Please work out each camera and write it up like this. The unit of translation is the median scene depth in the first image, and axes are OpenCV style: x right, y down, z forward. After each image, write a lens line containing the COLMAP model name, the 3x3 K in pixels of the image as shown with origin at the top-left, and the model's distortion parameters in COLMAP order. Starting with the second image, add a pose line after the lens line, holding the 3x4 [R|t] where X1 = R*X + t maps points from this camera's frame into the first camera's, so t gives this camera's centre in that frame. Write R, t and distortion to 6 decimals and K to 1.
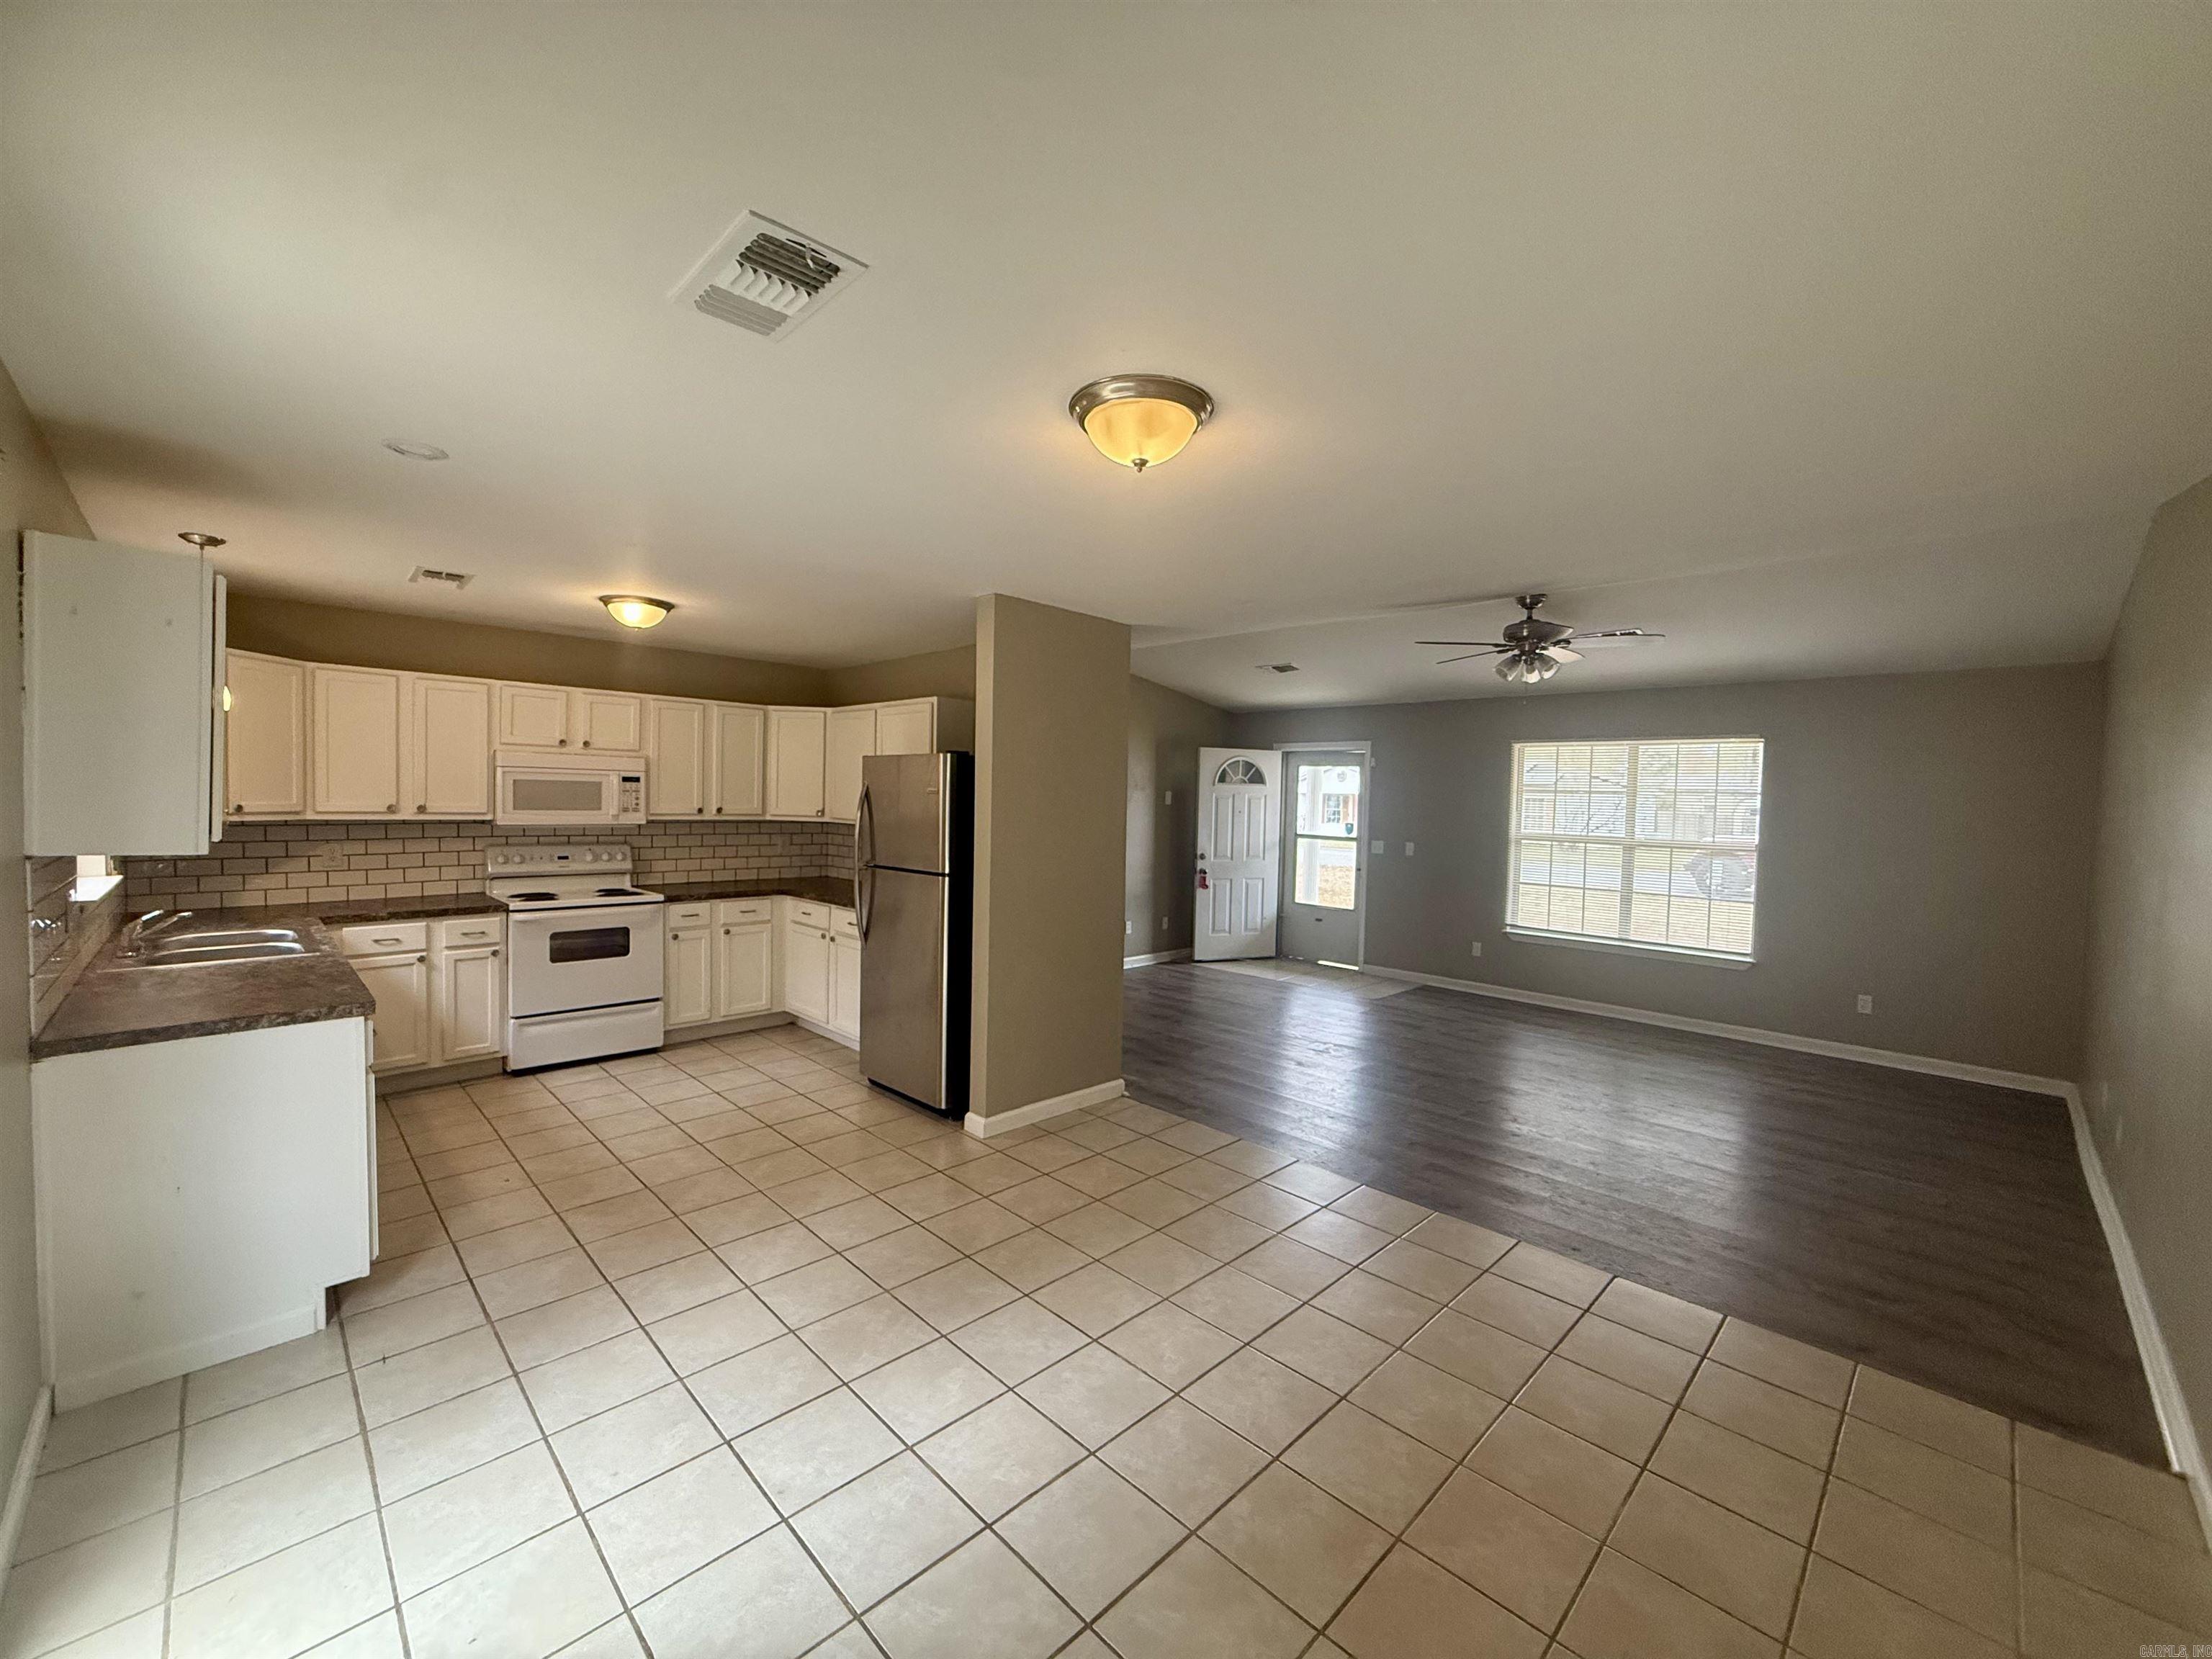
lens RADIAL K [[882.8, 0, 1106.0], [0, 882.8, 829.5], [0, 0, 1]] dist [0.000056, 0.000060]
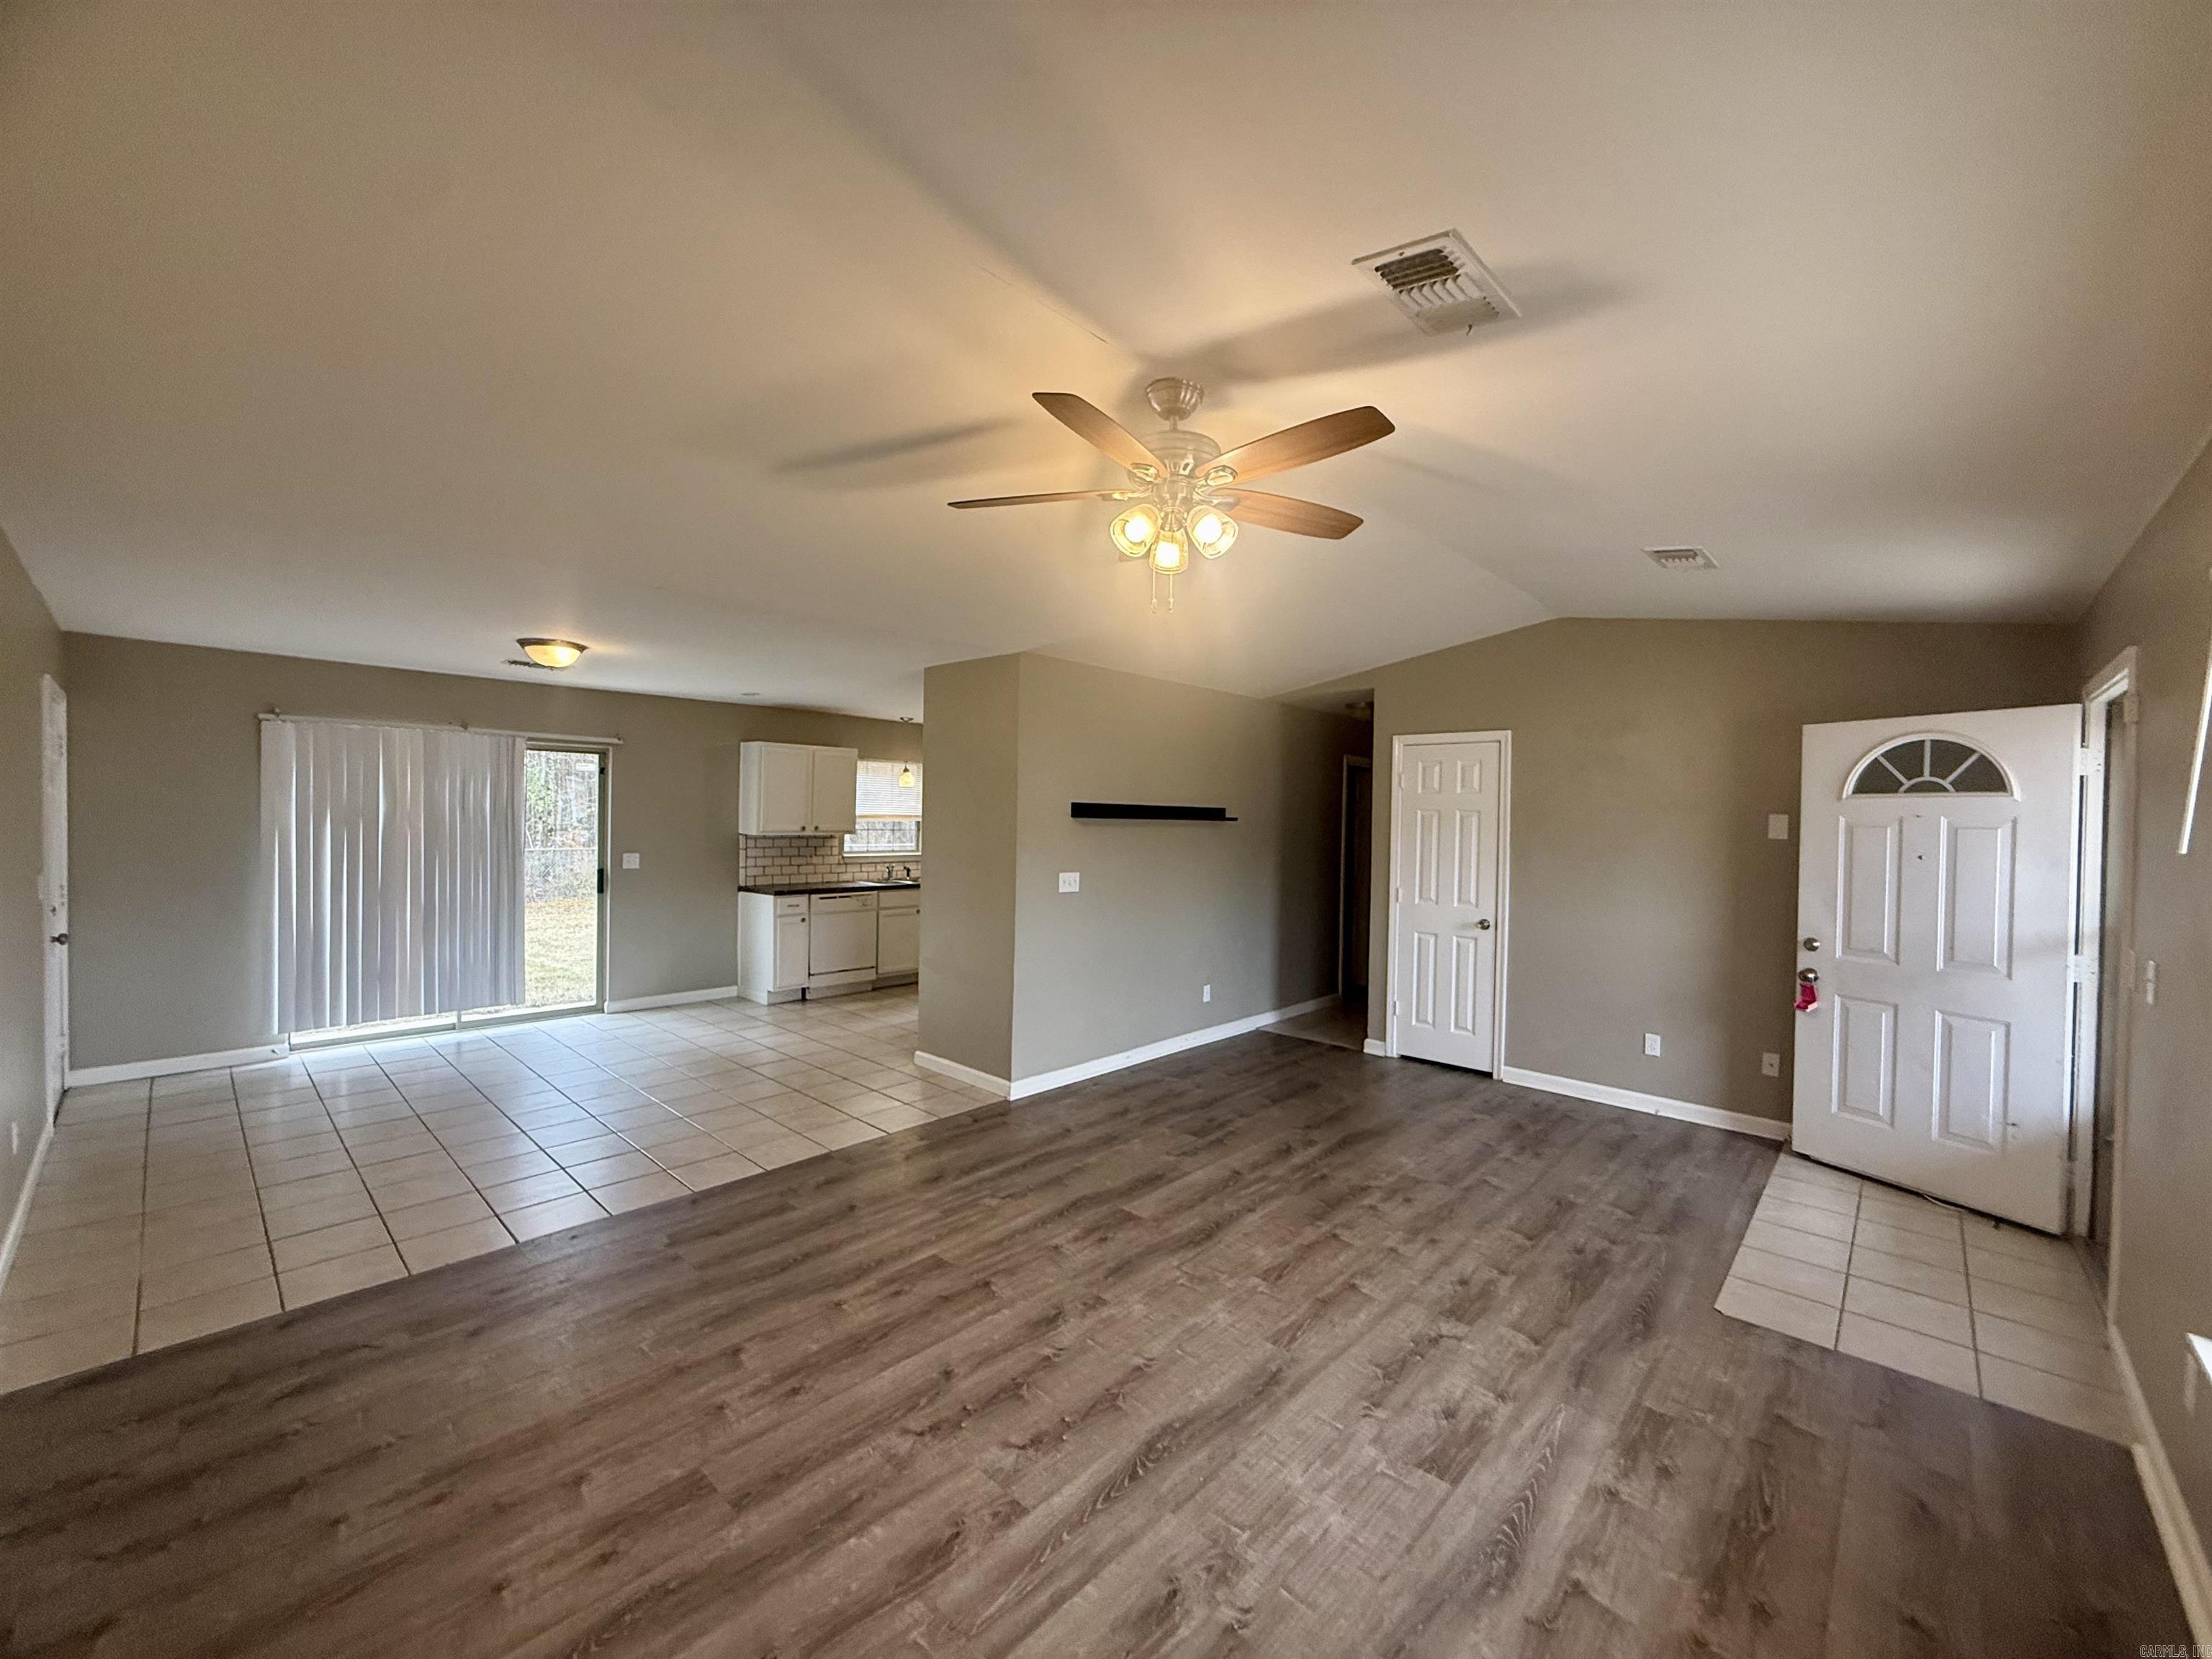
lens RADIAL K [[882.8, 0, 1106.0], [0, 882.8, 829.5], [0, 0, 1]] dist [0.000056, 0.000060]
pose [[0.319294, -0.005331, -0.947641, 0.451223], [-0.044980, 0.998772, -0.020773, -0.005720], [0.946588, 0.049257, 0.318662, 0.467969]]
